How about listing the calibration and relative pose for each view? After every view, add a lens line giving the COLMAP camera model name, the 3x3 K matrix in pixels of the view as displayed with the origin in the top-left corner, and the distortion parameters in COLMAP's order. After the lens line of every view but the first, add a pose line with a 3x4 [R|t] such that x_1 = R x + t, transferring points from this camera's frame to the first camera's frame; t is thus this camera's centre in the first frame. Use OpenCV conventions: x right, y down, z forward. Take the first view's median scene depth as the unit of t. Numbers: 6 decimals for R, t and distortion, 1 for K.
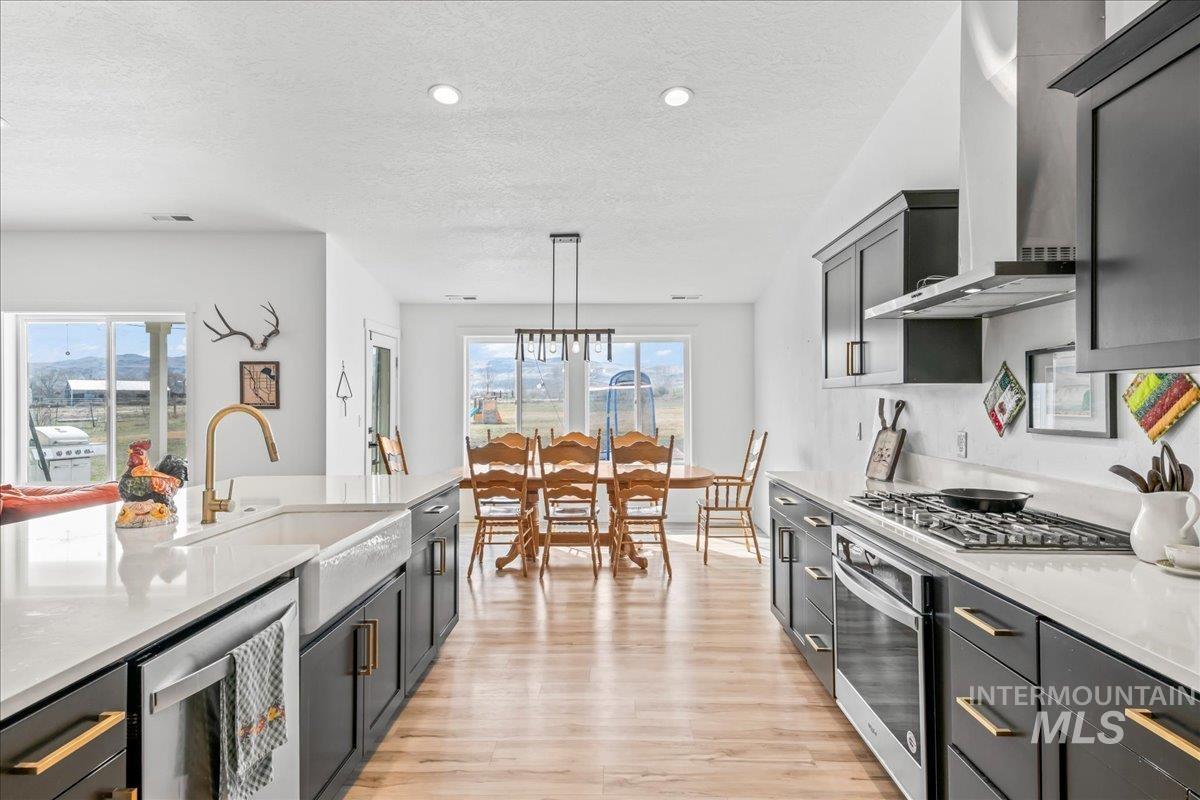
lens RADIAL K [[647.9, 0, 609.1], [0, 647.9, 395.1], [0, 0, 1]] dist [0.044179, -0.018460]
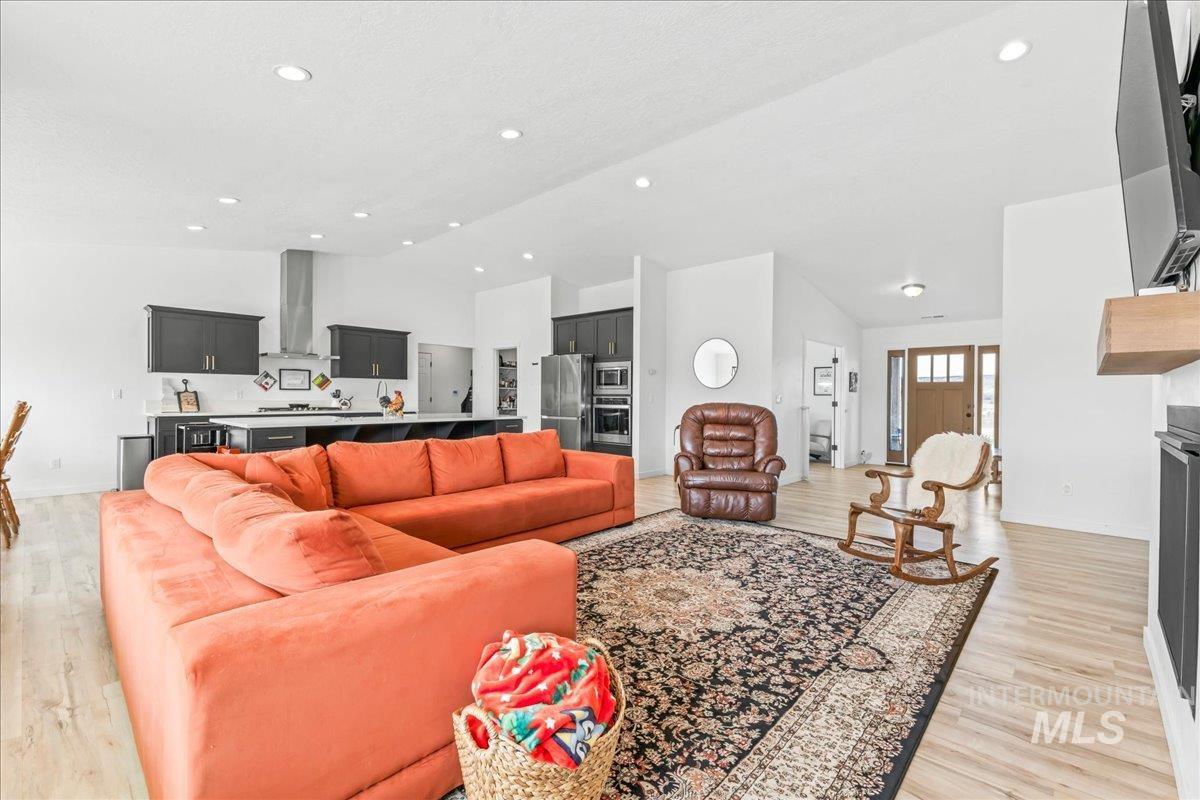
lens RADIAL K [[507.3, 0, 603.9], [0, 507.3, 396.1], [0, 0, 1]] dist [0.051276, -0.022246]
pose [[-0.744638, -0.004130, 0.667456, -1.395261], [-0.011892, 0.999904, -0.007081, 0.046093], [-0.667363, -0.013210, -0.744615, 0.984636]]
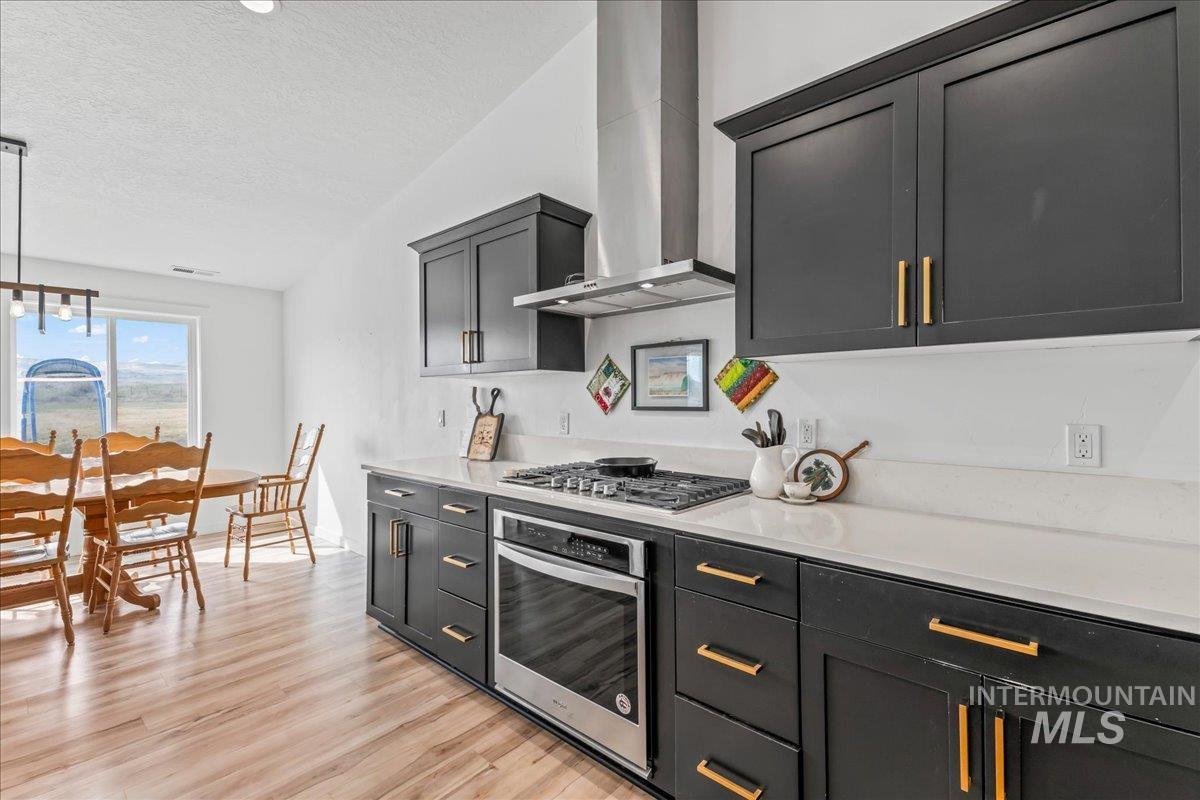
lens RADIAL K [[523.4, 0, 602.1], [0, 523.4, 395.1], [0, 0, 1]] dist [0.046400, -0.011066]
pose [[0.659843, 0.003110, 0.751397, -0.079684], [-0.002777, 0.999995, -0.001701, 0.014734], [-0.751399, -0.000964, 0.659848, 0.187036]]
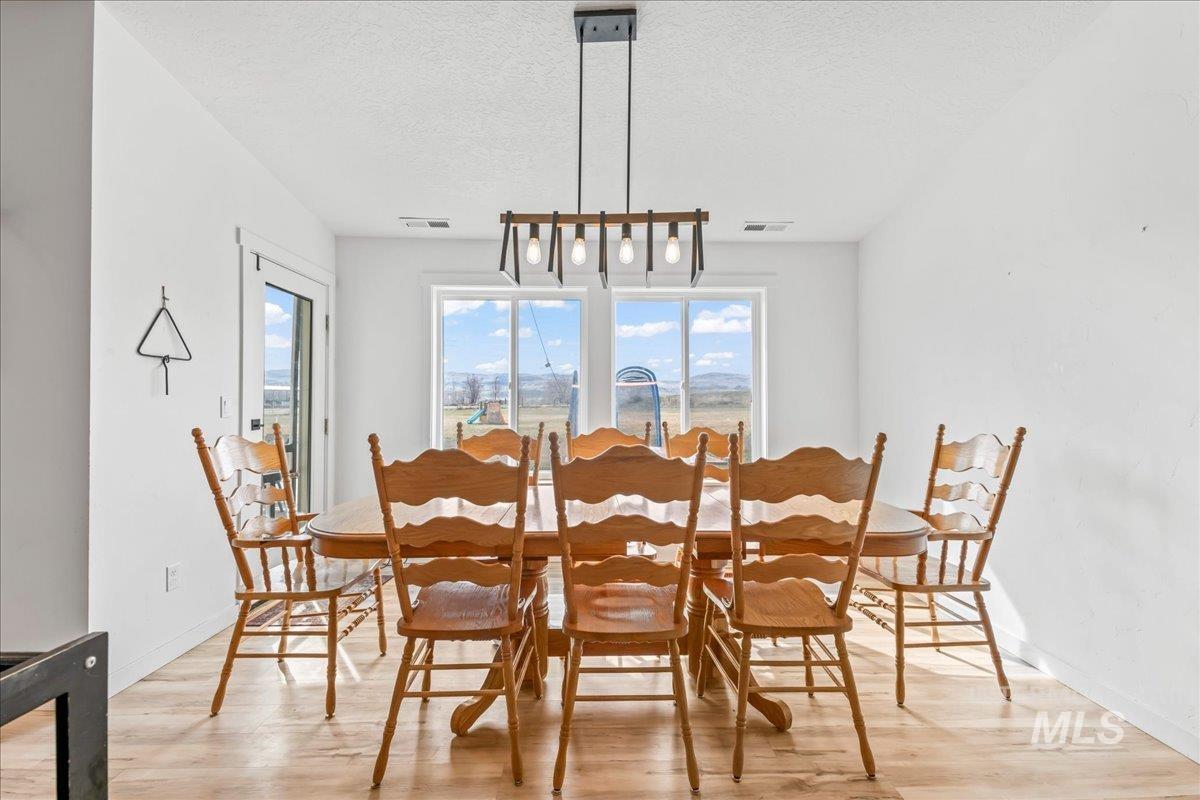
lens RADIAL K [[507.3, 0, 603.9], [0, 507.3, 396.1], [0, 0, 1]] dist [0.051276, -0.022246]
pose [[0.999705, 0.004638, 0.023846, -0.082623], [-0.004271, 0.999872, -0.015436, 0.043619], [-0.023915, 0.015330, 0.999596, 0.668130]]
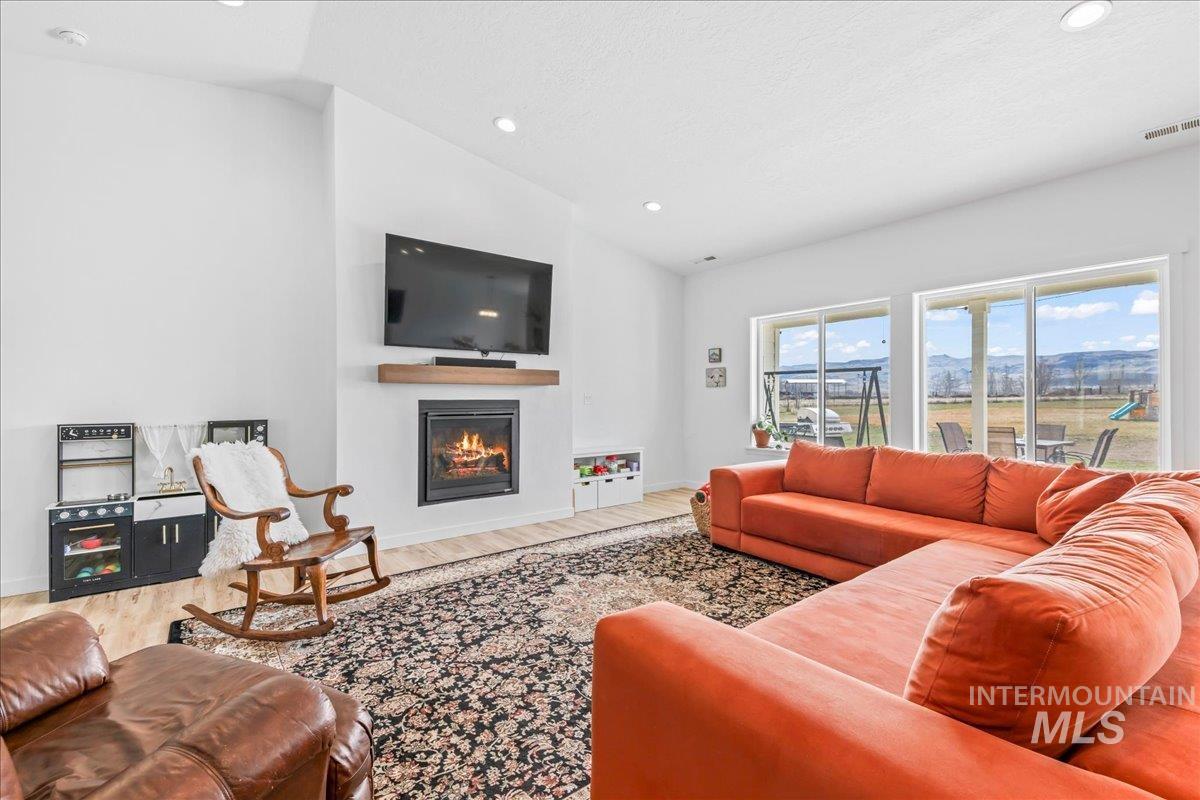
lens RADIAL K [[507.3, 0, 603.9], [0, 507.3, 396.1], [0, 0, 1]] dist [0.051276, -0.022246]
pose [[0.617900, -0.001849, -0.786254, -0.617902], [0.004778, 0.999988, 0.001403, 0.039148], [0.786242, -0.004623, 0.617902, 0.106160]]
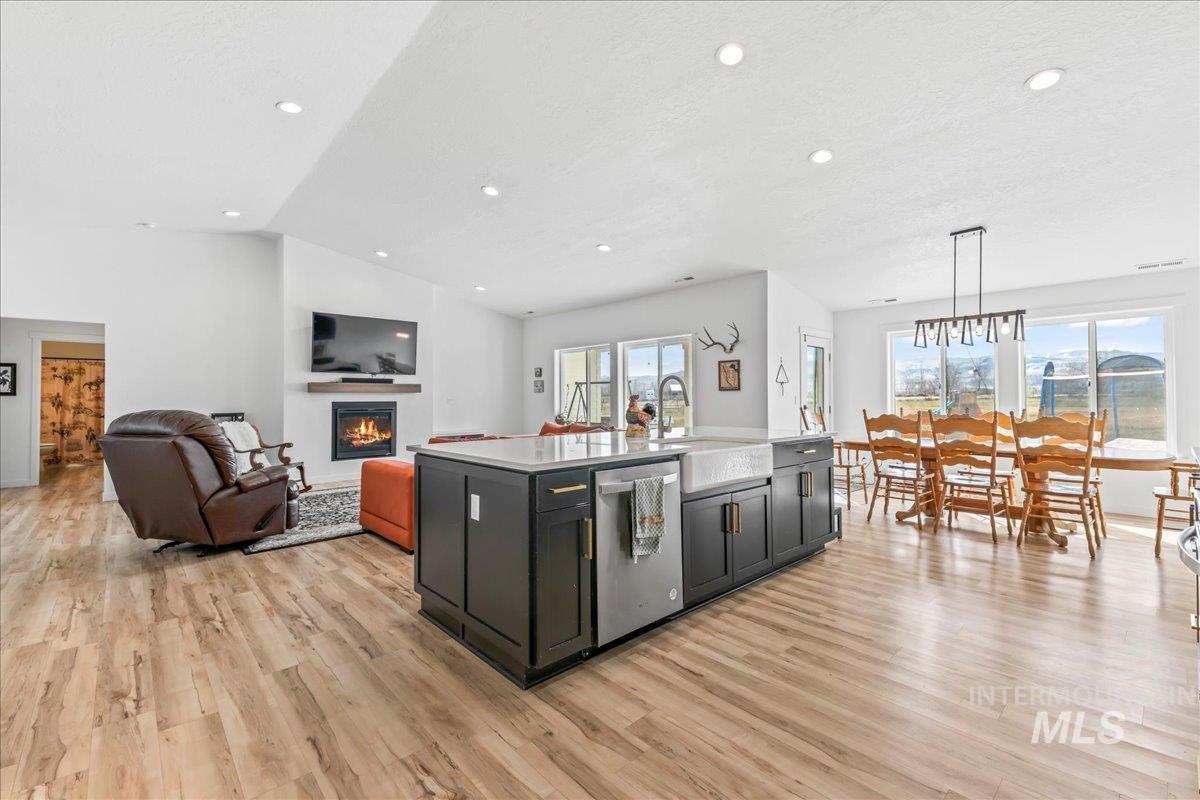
lens RADIAL K [[507.3, 0, 603.9], [0, 507.3, 396.1], [0, 0, 1]] dist [0.051276, -0.022246]
pose [[0.683969, -0.003259, -0.729504, 0.163371], [0.006916, 0.999974, 0.002017, 0.031577], [0.729478, -0.006425, 0.683974, -0.059587]]
